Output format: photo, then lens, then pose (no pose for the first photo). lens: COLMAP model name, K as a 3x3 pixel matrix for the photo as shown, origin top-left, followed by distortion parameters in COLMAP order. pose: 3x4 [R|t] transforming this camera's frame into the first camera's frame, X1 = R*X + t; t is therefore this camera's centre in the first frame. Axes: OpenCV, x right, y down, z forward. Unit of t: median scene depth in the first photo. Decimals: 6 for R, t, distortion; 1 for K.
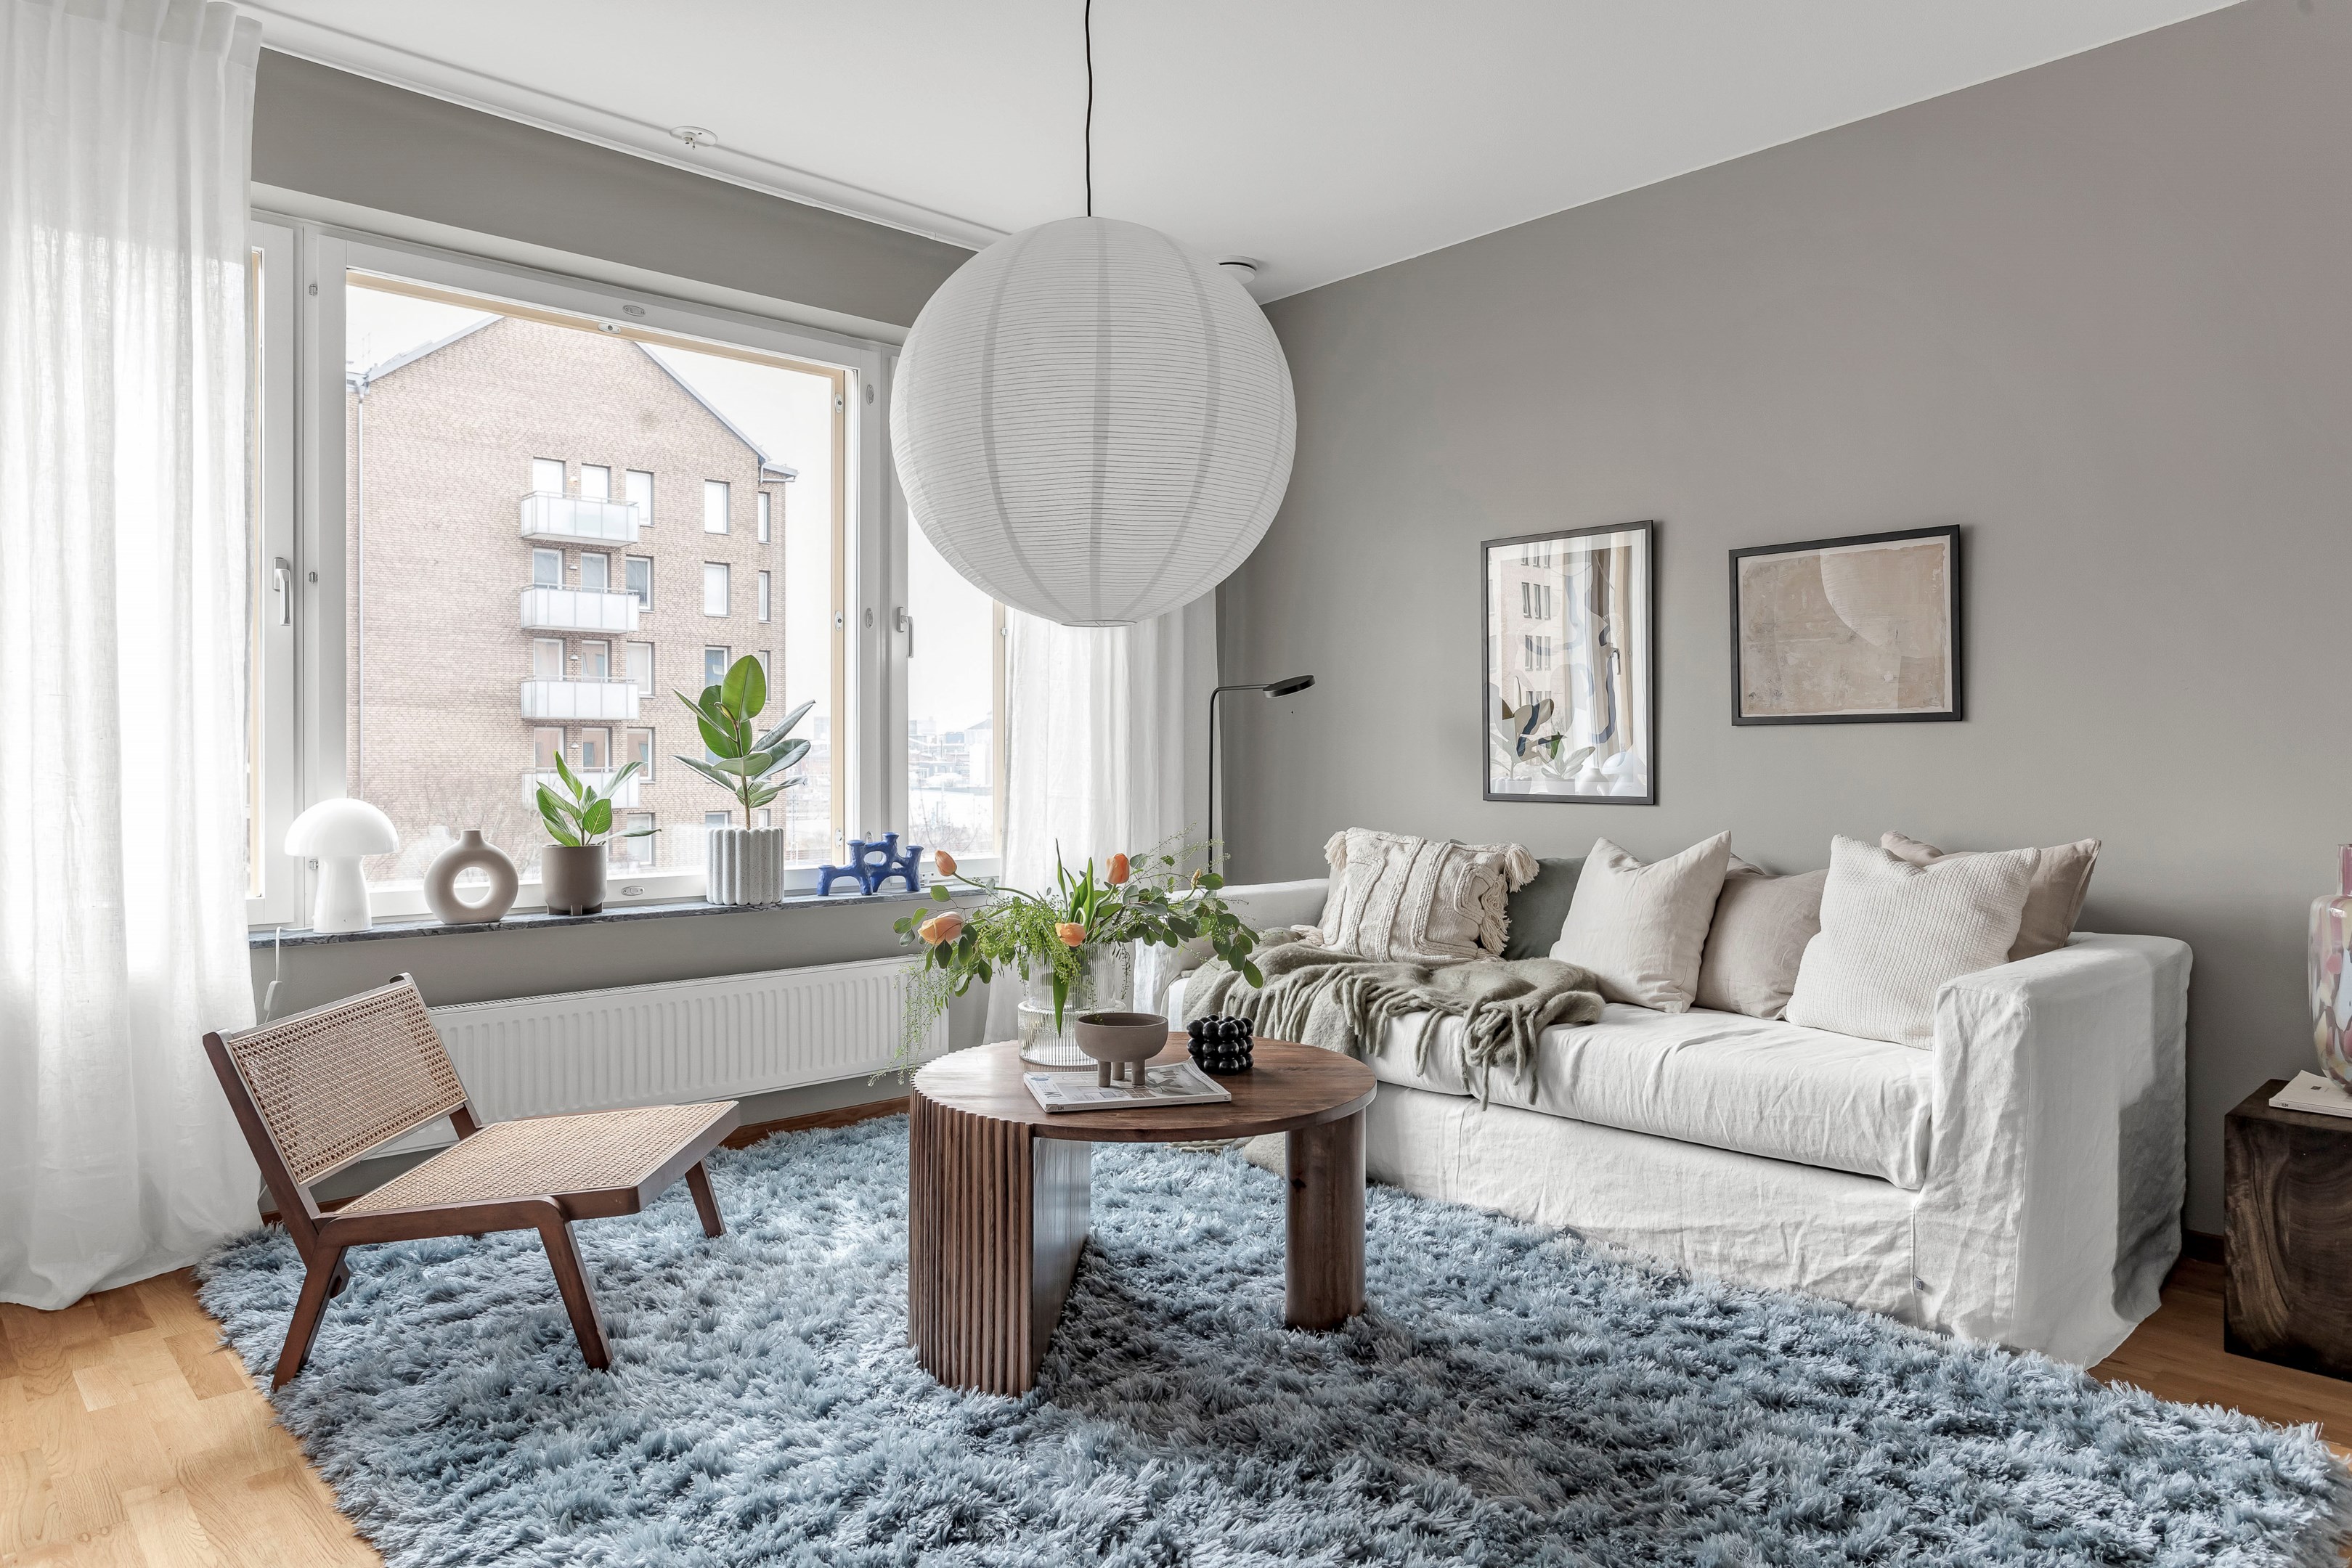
lens RADIAL K [[1480.2, 0, 1162.5], [0, 1480.2, 764.9], [0, 0, 1]] dist [-0.005625, 0.001011]
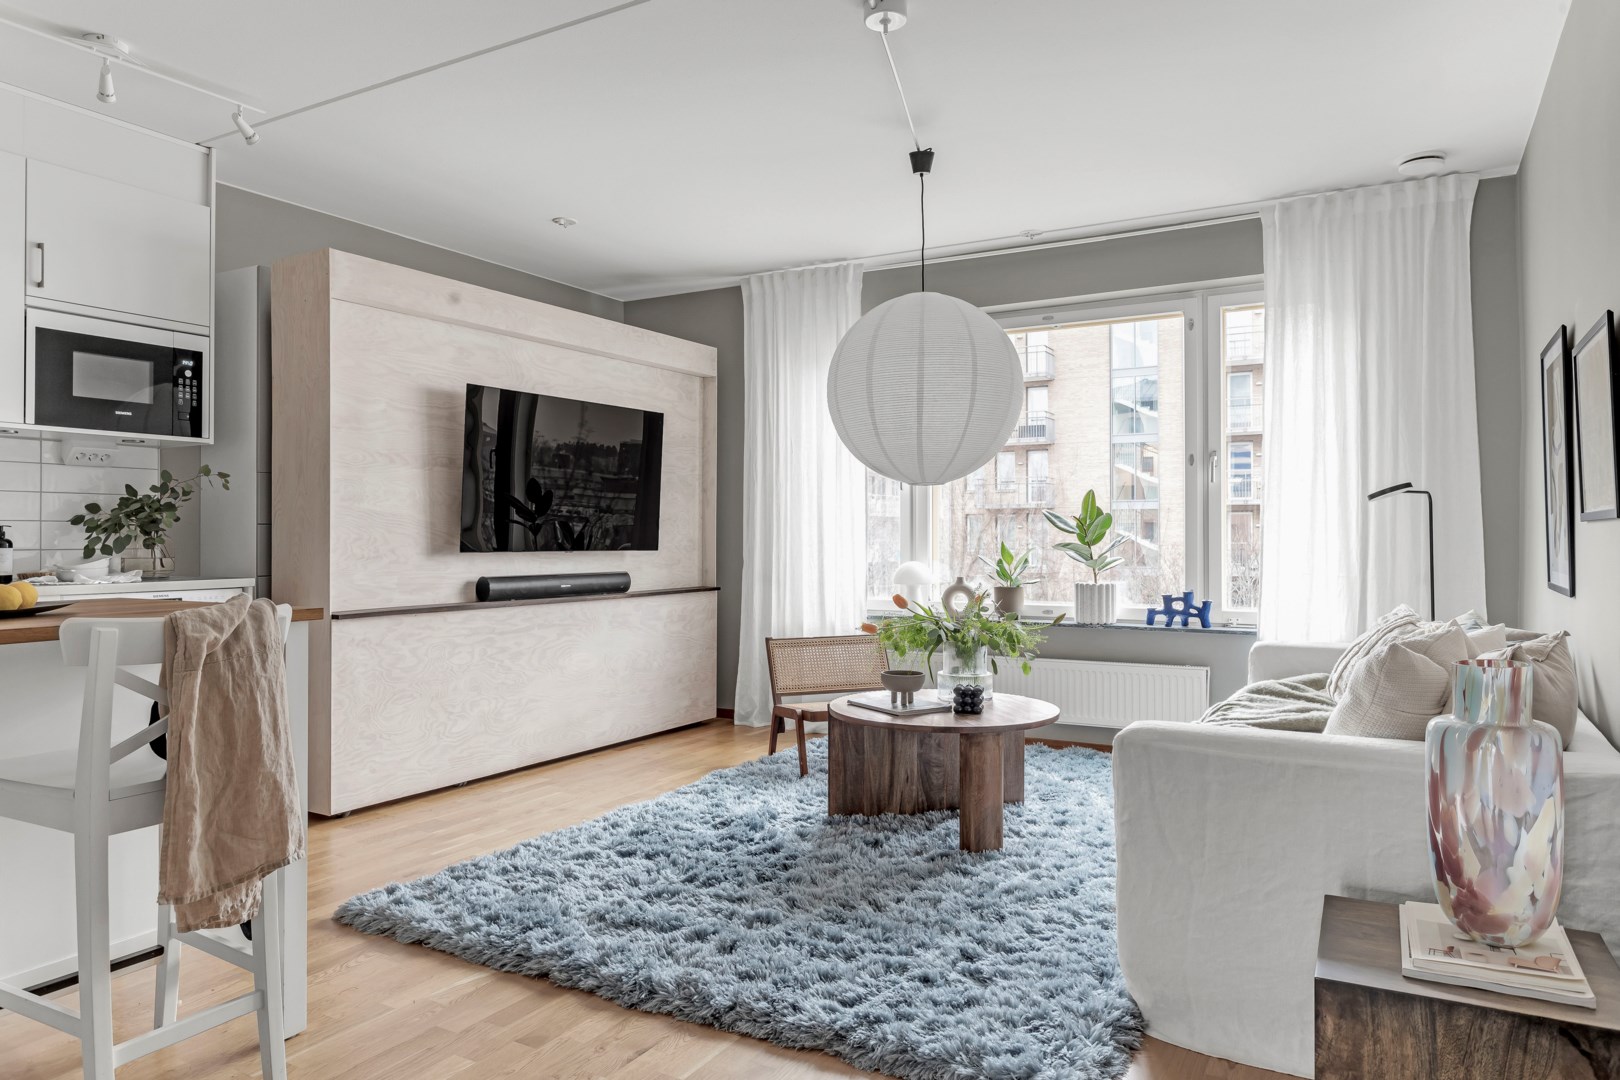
lens RADIAL K [[1054.5, 0, 807.3], [0, 1054.5, 528.7], [0, 0, 1]] dist [-0.004870, 0.005307]
pose [[0.301245, -0.007024, -0.953521, 1.003744], [-0.002298, 0.999965, -0.008092, -0.015656], [0.953544, 0.004629, 0.301218, 0.305956]]
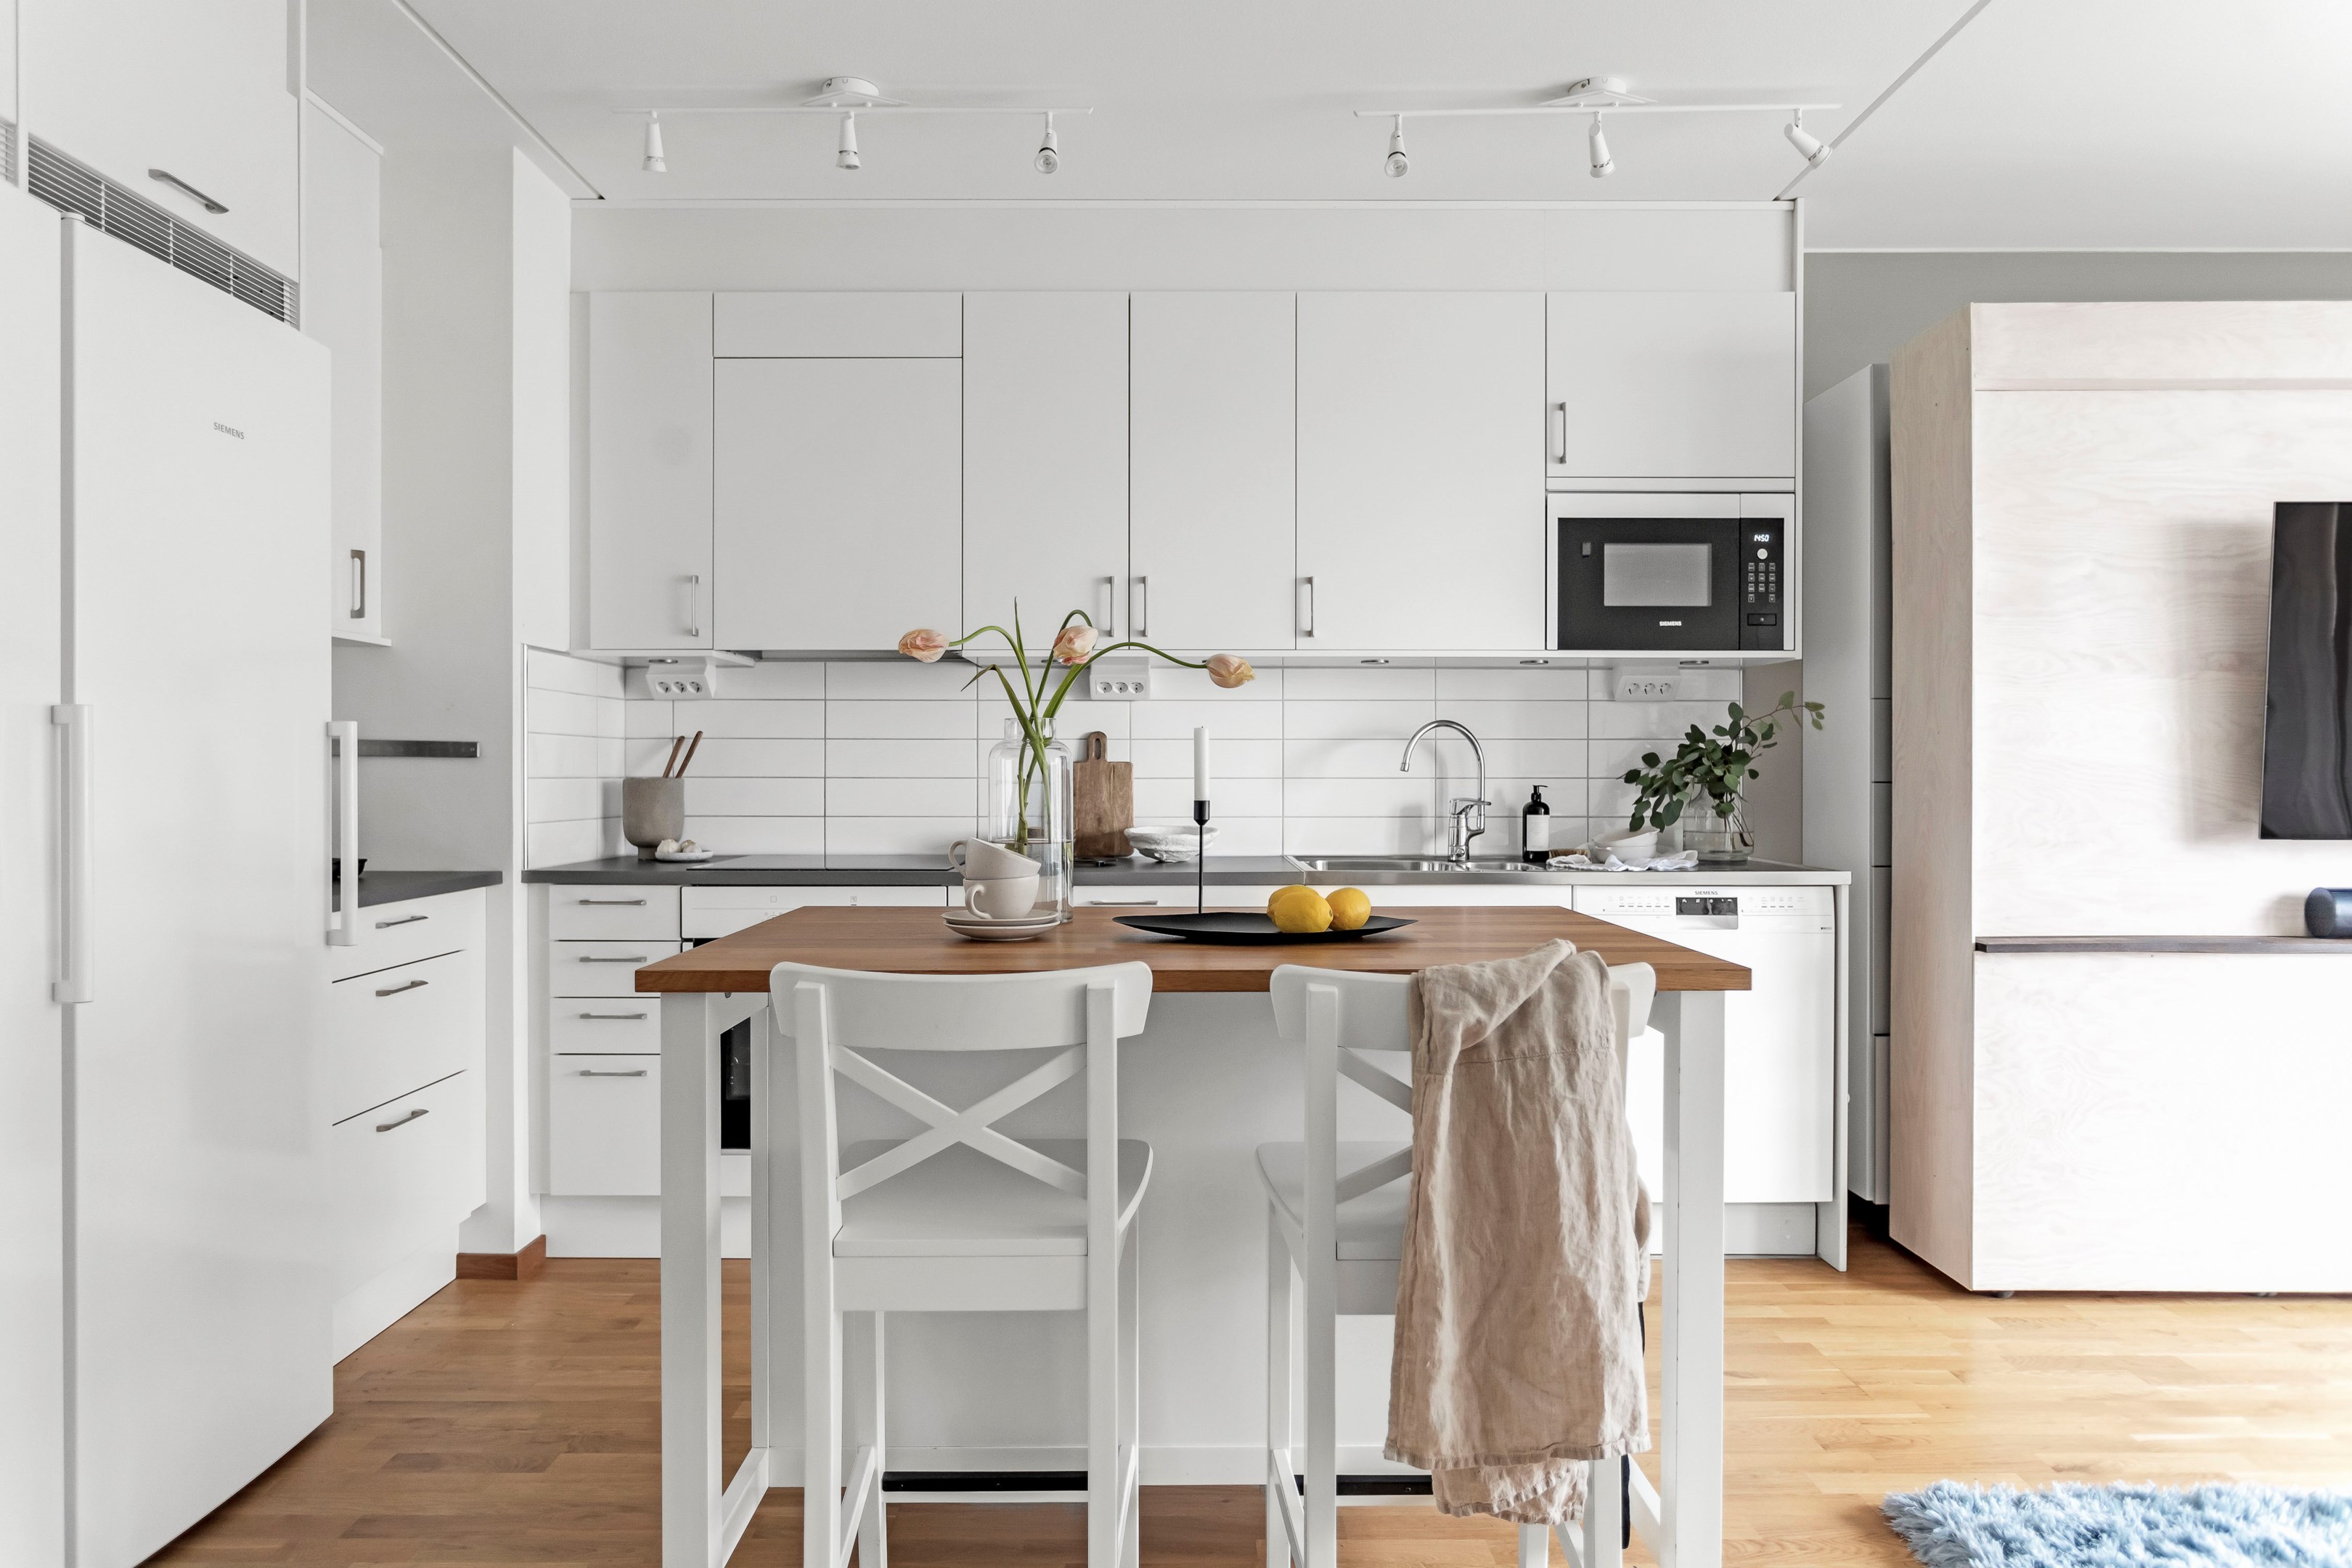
lens RADIAL K [[1461.6, 0, 1171.6], [0, 1461.6, 780.8], [0, 0, 1]] dist [-0.005926, 0.001586]
pose [[-0.675364, 0.003763, -0.737475, 0.762896], [-0.002524, 0.999969, 0.007414, -0.036910], [0.737480, 0.006868, -0.675334, 0.404167]]
